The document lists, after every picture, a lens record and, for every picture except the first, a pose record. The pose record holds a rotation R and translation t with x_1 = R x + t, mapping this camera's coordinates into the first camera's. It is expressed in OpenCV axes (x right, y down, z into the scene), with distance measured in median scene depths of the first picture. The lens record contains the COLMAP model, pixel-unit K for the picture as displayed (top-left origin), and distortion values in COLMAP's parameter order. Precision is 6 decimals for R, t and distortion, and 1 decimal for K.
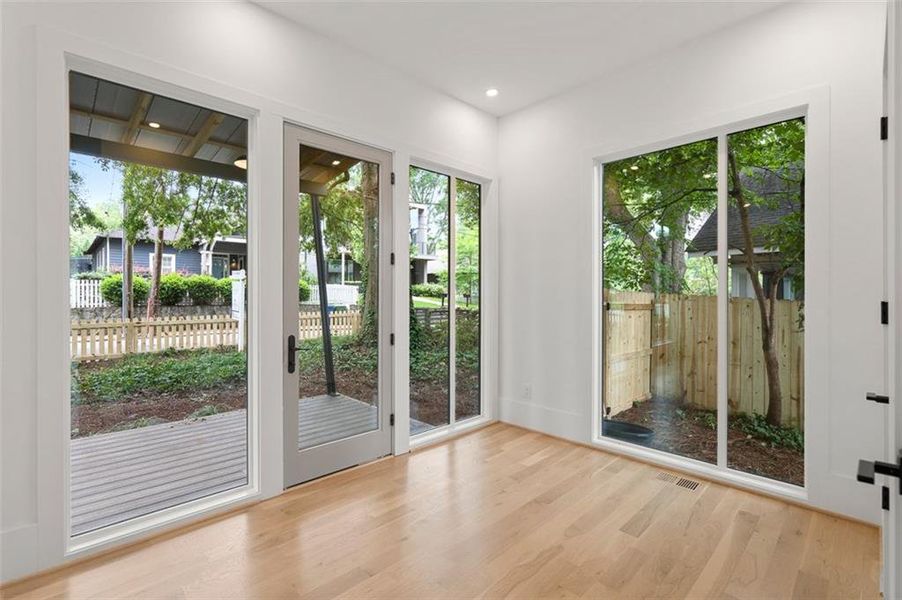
lens RADIAL K [[411.4, 0, 444.4], [0, 411.4, 300.2], [0, 0, 1]] dist [-0.002725, 0.001833]
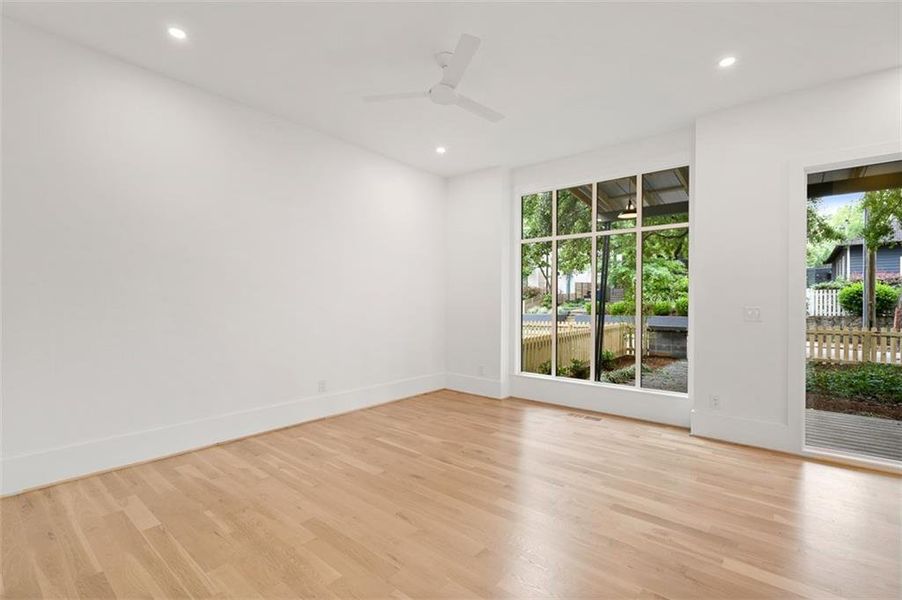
lens RADIAL K [[411.4, 0, 441.4], [0, 411.4, 299.5], [0, 0, 1]] dist [-0.002725, 0.001833]
pose [[0.101438, -0.005271, -0.994828, 0.099186], [-0.018494, 0.999803, -0.007183, 0.001904], [0.994670, 0.019127, 0.101321, -0.107417]]
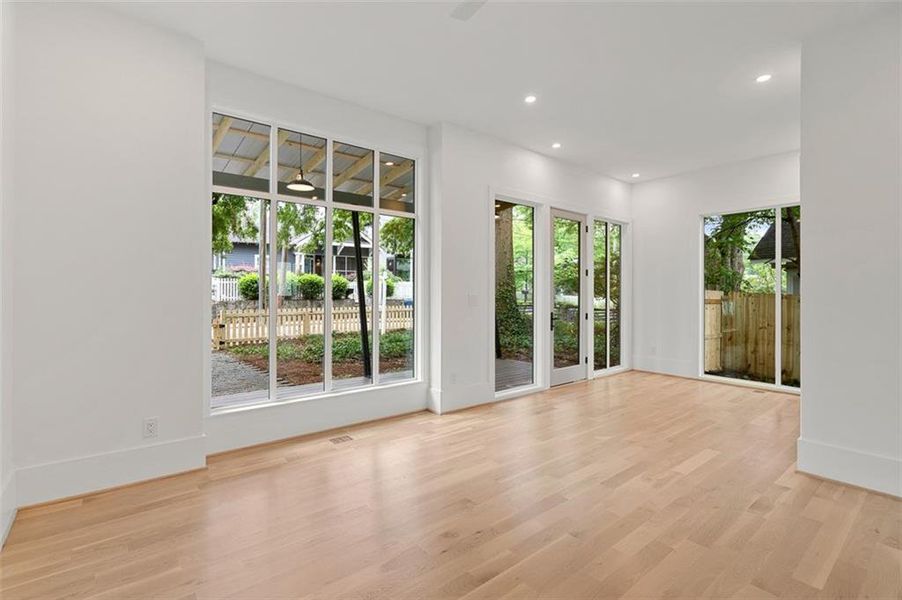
lens RADIAL K [[411.4, 0, 445.3], [0, 411.4, 294.1], [0, 0, 1]] dist [-0.002725, 0.001833]
pose [[0.996017, 0.005118, -0.089013, -0.144169], [-0.005668, 0.999966, -0.005927, 0.002356], [0.088979, 0.006407, 0.996013, -0.216141]]
